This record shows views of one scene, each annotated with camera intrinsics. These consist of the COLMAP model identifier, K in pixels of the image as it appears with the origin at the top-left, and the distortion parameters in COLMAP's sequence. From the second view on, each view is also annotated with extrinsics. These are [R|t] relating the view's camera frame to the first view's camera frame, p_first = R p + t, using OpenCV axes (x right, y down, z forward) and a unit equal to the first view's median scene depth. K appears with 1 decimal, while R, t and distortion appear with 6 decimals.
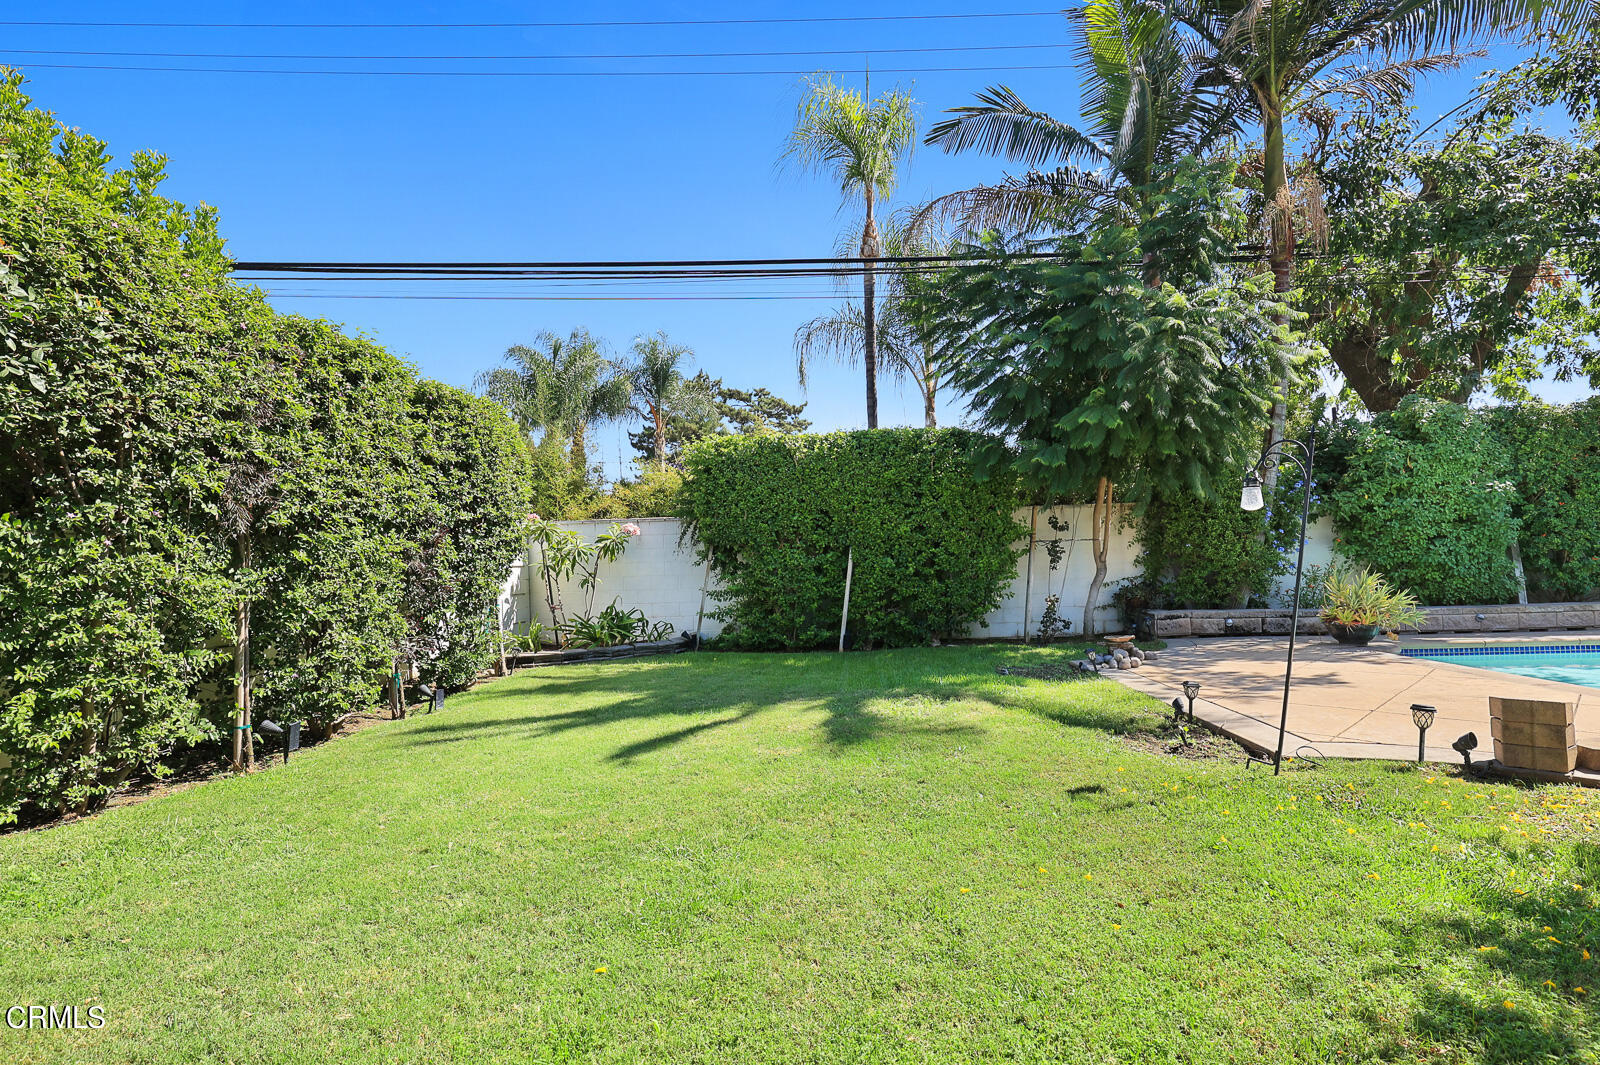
lens RADIAL K [[769.6, 0, 771.7], [0, 769.6, 538.6], [0, 0, 1]] dist [-0.015607, 0.001973]
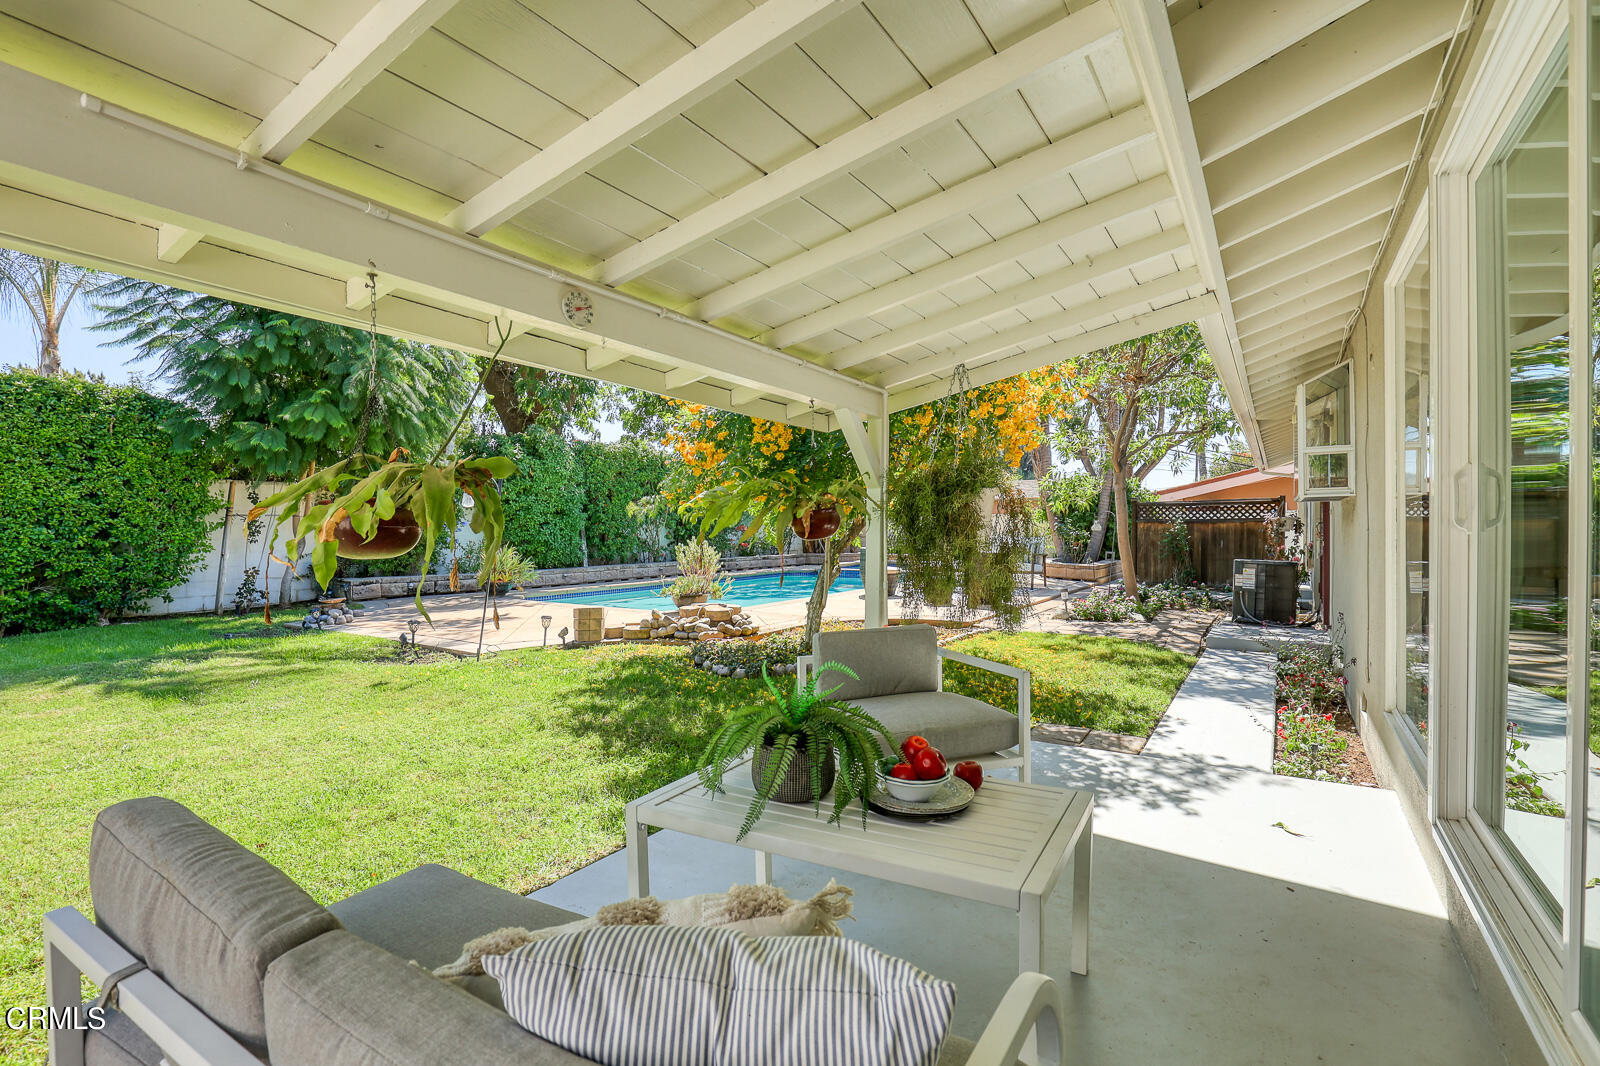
lens RADIAL K [[769.6, 0, 795.5], [0, 769.6, 533.1], [0, 0, 1]] dist [-0.015607, 0.001973]
pose [[0.499564, 0.018210, 0.866085, -0.168836], [-0.039818, 0.999205, 0.001958, -0.004771], [-0.865361, -0.035464, 0.499892, -0.165259]]
